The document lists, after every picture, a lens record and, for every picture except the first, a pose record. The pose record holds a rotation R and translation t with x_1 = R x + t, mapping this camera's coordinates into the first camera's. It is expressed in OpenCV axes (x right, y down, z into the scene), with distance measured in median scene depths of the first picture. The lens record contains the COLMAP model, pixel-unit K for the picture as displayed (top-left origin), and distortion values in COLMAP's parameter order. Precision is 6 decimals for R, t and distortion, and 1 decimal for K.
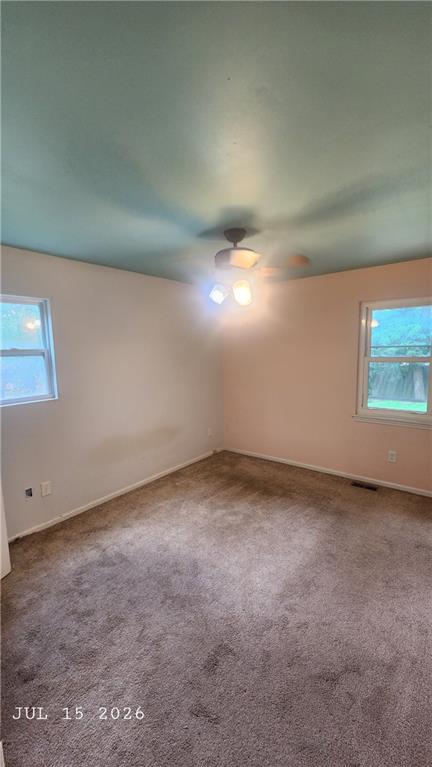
lens RADIAL K [[313.3, 0, 216.0], [0, 313.3, 383.5], [0, 0, 1]] dist [0.001380, 0.000099]
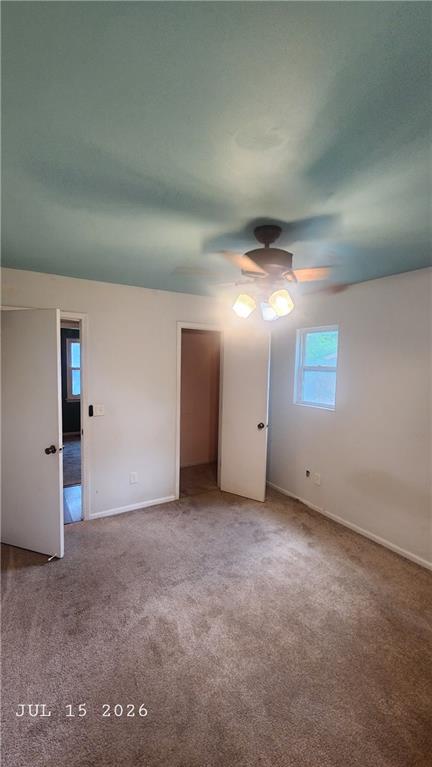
lens RADIAL K [[313.3, 0, 216.0], [0, 313.3, 383.5], [0, 0, 1]] dist [0.001380, 0.000099]
pose [[-0.338412, 0.083361, -0.937298, 0.880785], [-0.117949, 0.984455, 0.130141, -0.182420], [0.933577, 0.154595, -0.323319, 1.185378]]
